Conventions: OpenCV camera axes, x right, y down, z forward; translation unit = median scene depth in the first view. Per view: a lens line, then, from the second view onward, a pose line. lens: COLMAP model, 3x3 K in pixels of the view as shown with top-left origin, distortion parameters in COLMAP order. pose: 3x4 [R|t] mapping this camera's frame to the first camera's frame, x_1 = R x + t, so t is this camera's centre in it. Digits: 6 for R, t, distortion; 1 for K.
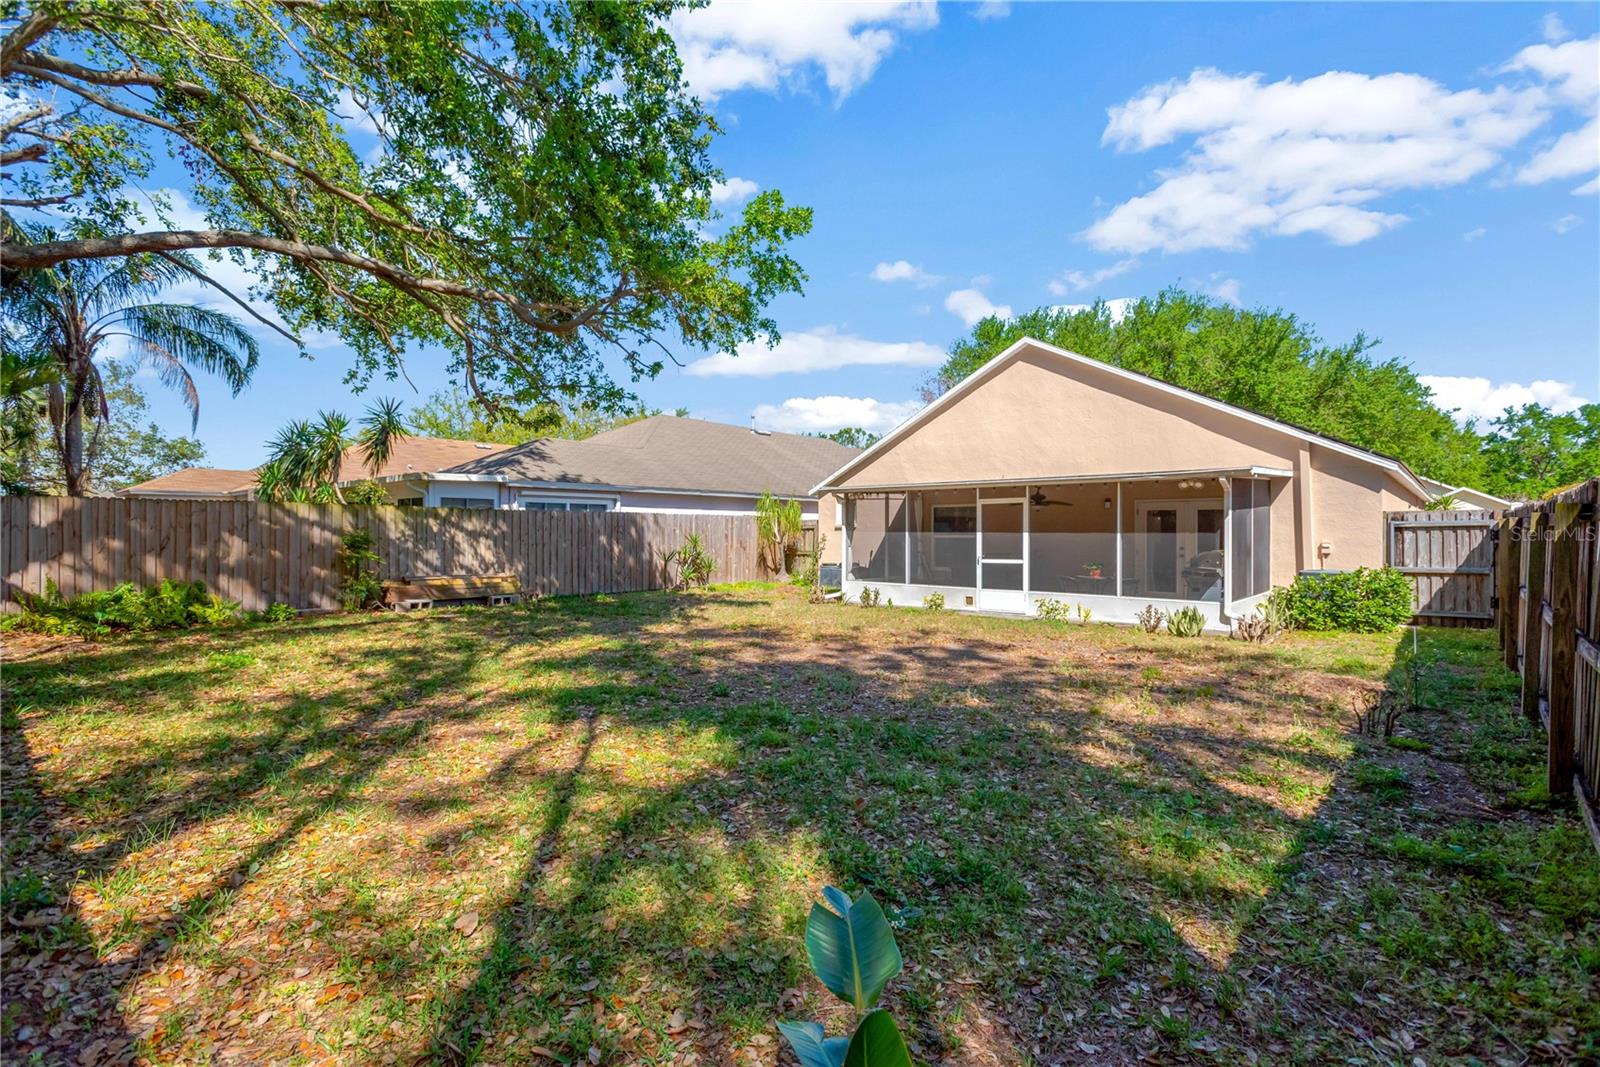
lens RADIAL K [[740.4, 0, 804.1], [0, 740.4, 535.2], [0, 0, 1]] dist [0.016490, -0.006169]
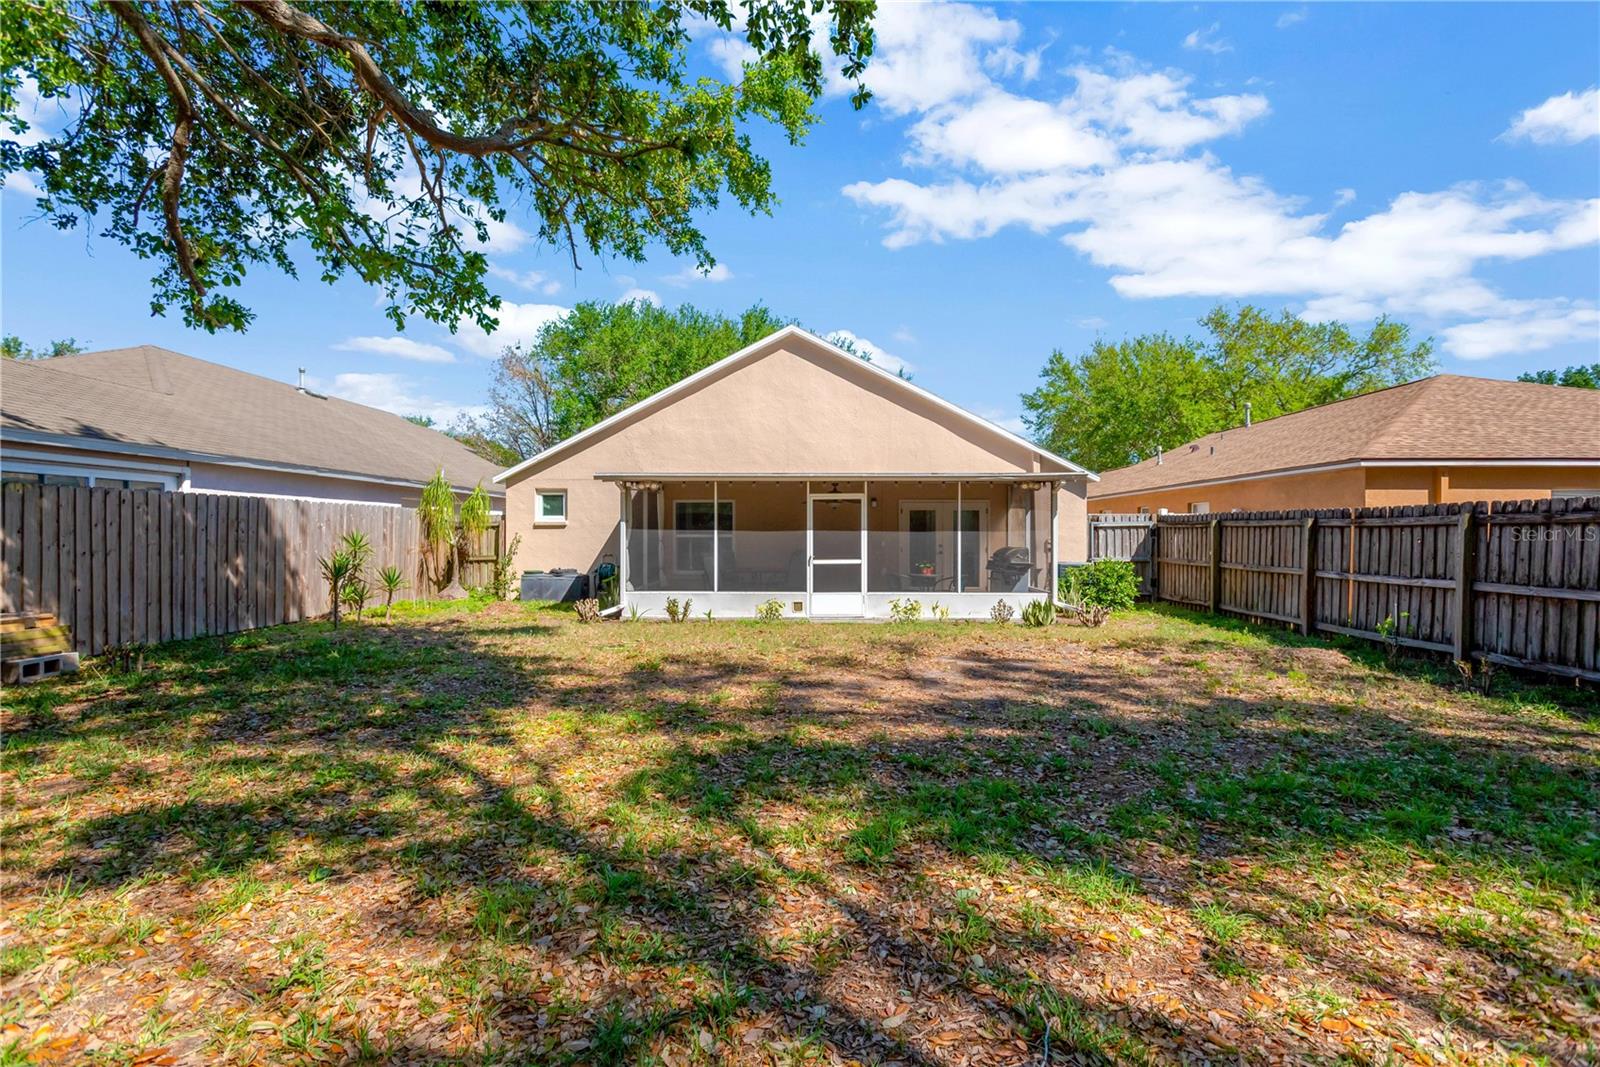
lens RADIAL K [[740.4, 0, 802.1], [0, 740.4, 531.5], [0, 0, 1]] dist [0.016490, -0.006169]
pose [[0.769146, 0.001816, 0.639071, -0.344615], [0.002885, 0.999976, -0.006313, 0.003246], [-0.639067, 0.006700, 0.769122, 0.309103]]
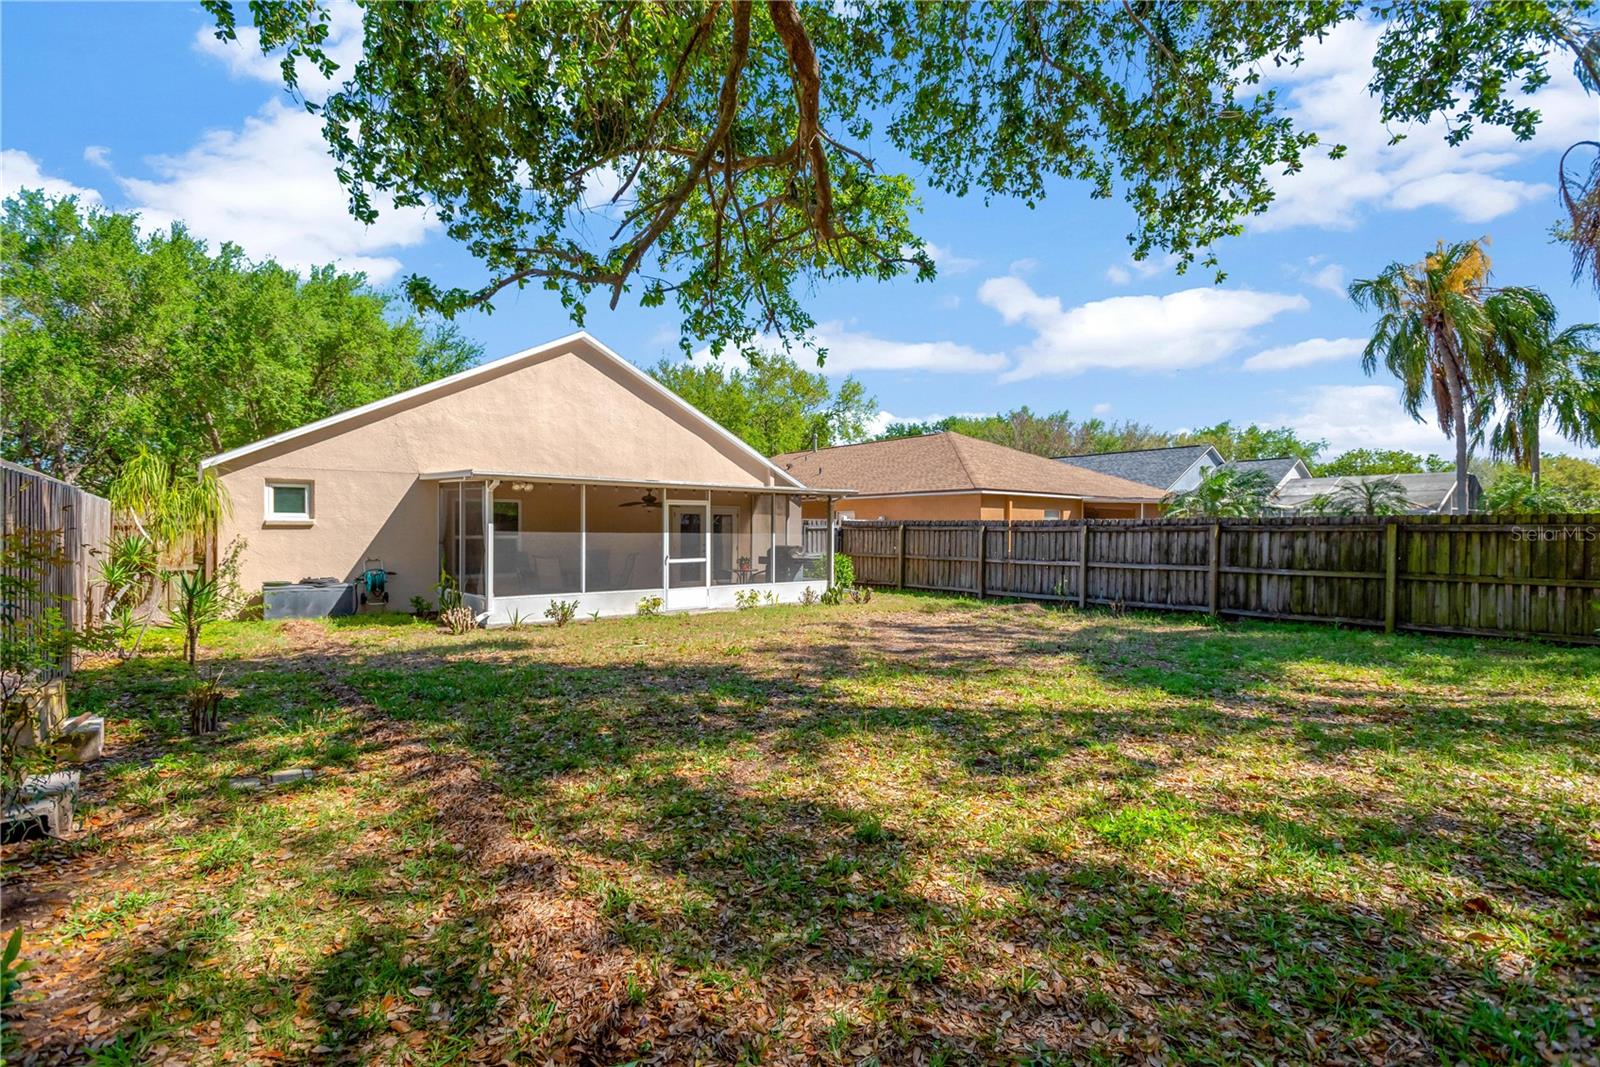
lens RADIAL K [[740.4, 0, 809.7], [0, 740.4, 534.1], [0, 0, 1]] dist [0.016490, -0.006169]
pose [[0.166891, -0.003108, 0.985970, -0.710207], [0.001845, 0.999994, 0.002840, -0.004304], [-0.985974, 0.001345, 0.166896, 0.636626]]
